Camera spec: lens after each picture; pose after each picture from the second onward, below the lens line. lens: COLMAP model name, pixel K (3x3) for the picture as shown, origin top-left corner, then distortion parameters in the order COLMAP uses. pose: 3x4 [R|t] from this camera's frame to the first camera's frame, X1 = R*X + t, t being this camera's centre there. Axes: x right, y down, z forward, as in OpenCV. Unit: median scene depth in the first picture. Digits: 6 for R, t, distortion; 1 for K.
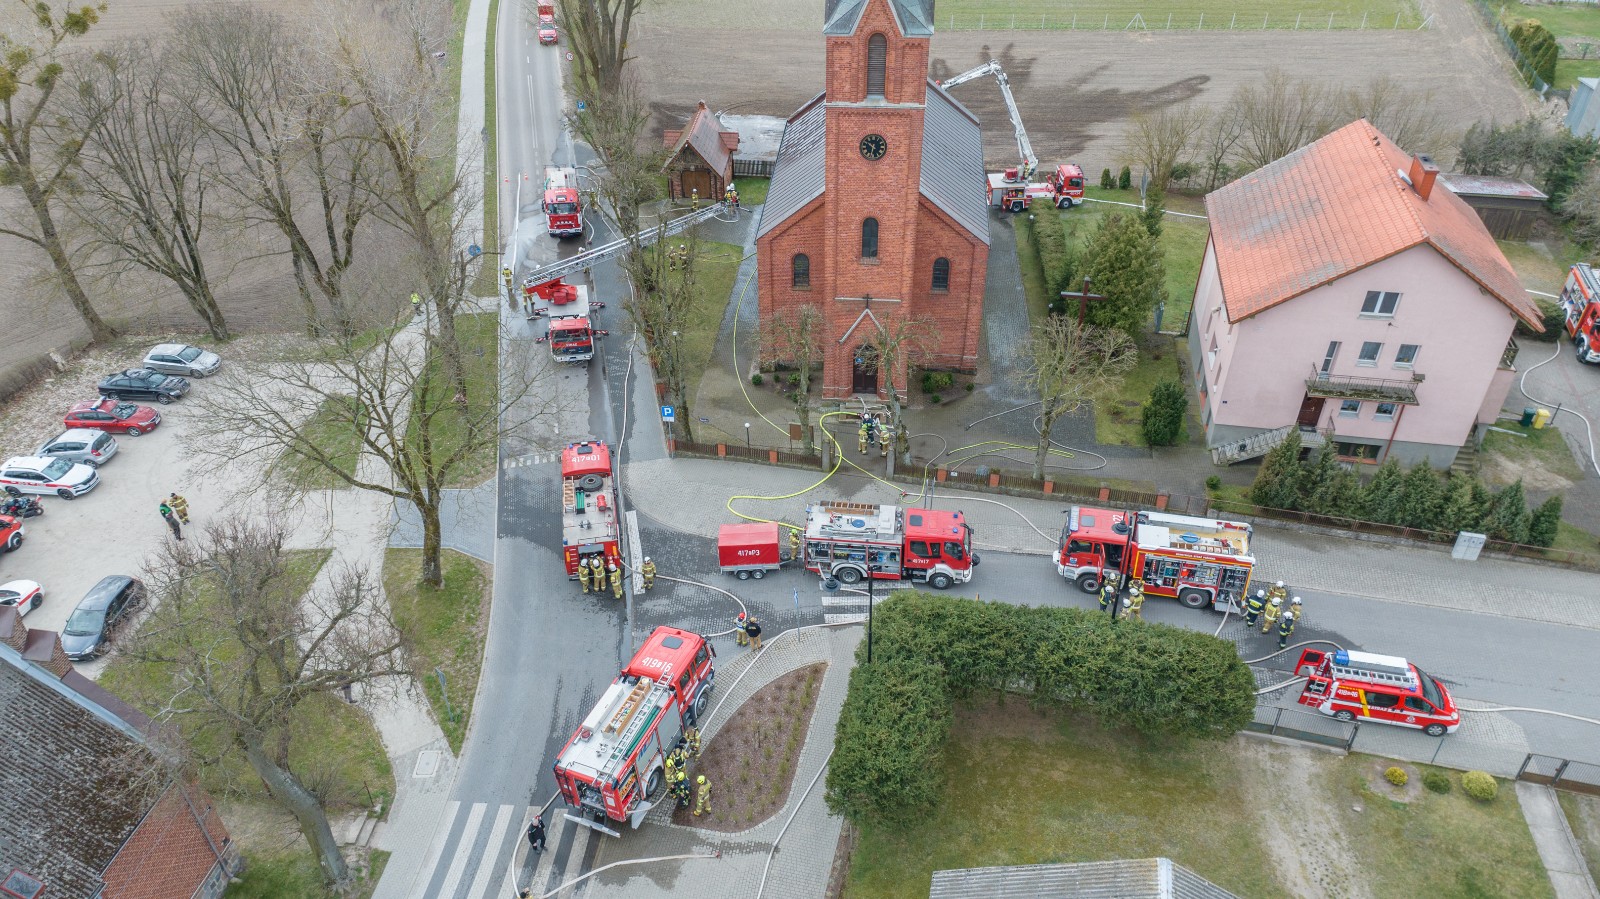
lens RADIAL K [[1047.5, 0, 810.3], [0, 1047.5, 473.5], [0, 0, 1]] dist [0.132814, -0.131956]
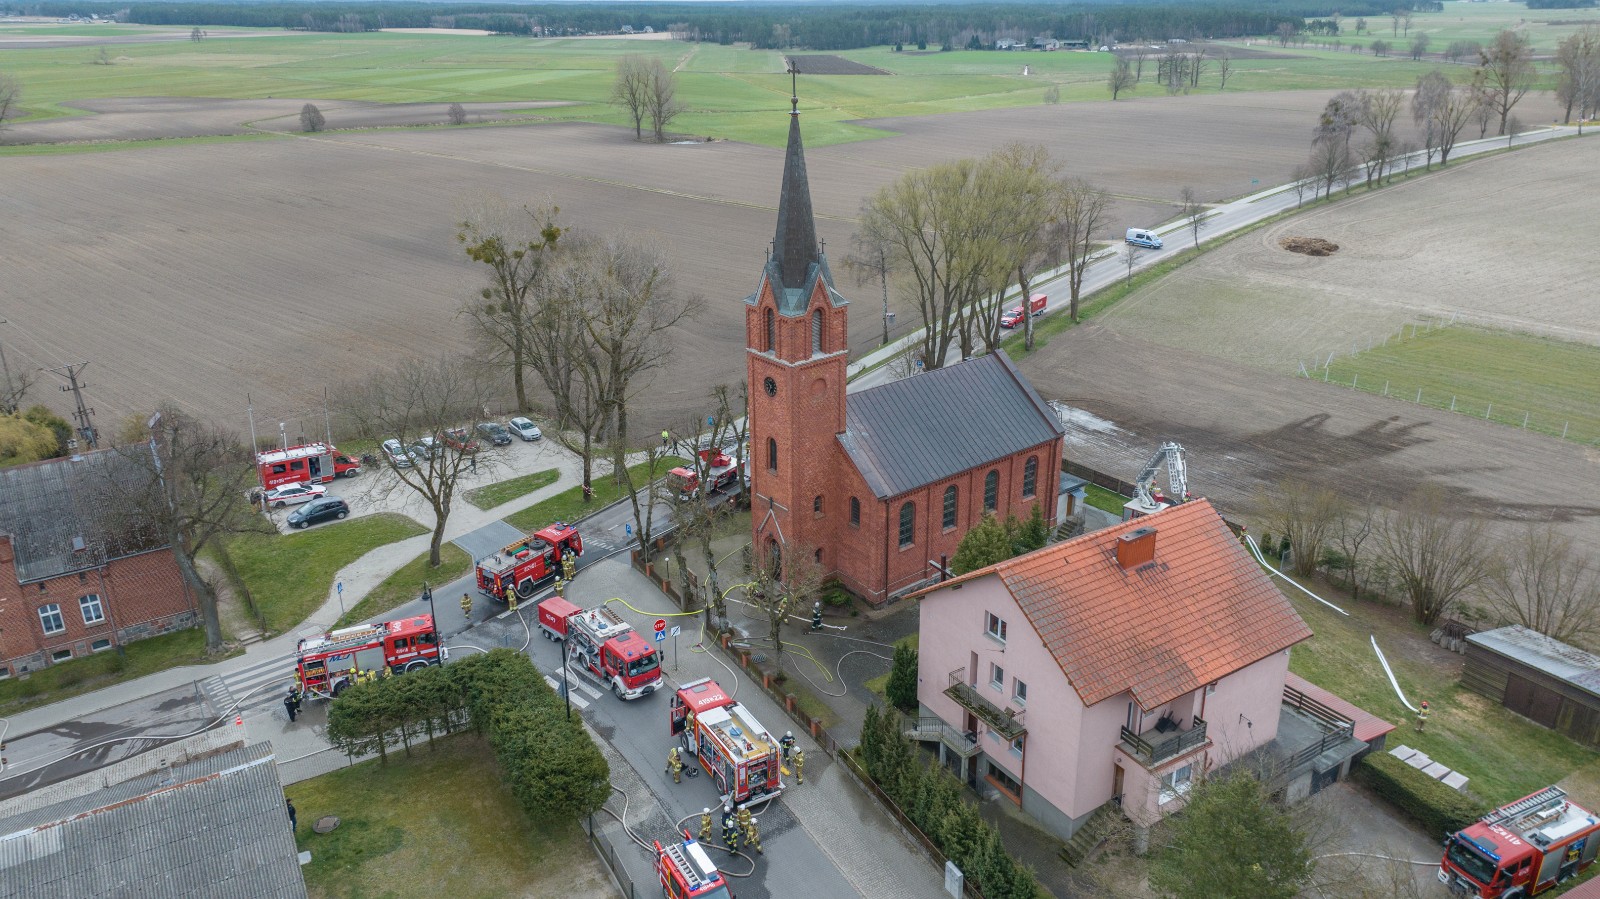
lens RADIAL K [[1087.7, 0, 804.8], [0, 1087.7, 454.6], [0, 0, 1]] dist [0.135949, -0.144341]
pose [[0.700965, 0.273192, -0.658798, 1.046213], [-0.443081, 0.890648, -0.102104, -0.112886], [0.558863, 0.363472, 0.745359, 0.030881]]
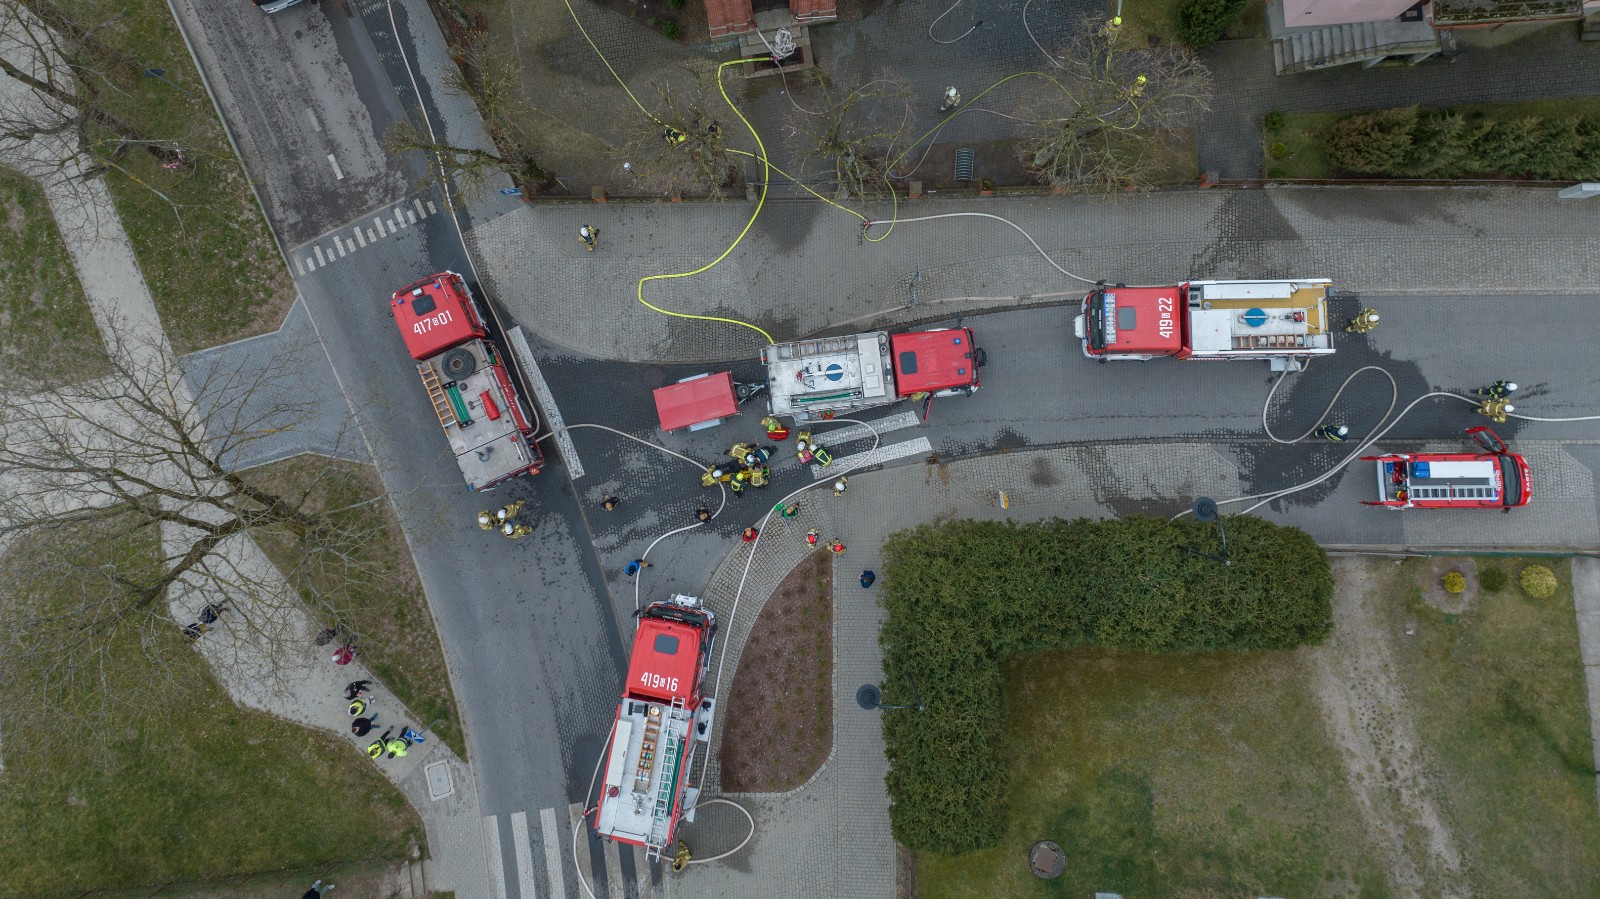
lens RADIAL K [[1061.2, 0, 802.3], [0, 1061.2, 340.5], [0, 0, 1]] dist [0.163008, -0.156566]
pose [[0.972440, -0.232571, 0.016486, 0.015913], [0.151047, 0.682274, 0.715323, -0.512911], [-0.177612, -0.693118, 0.698599, 0.456201]]
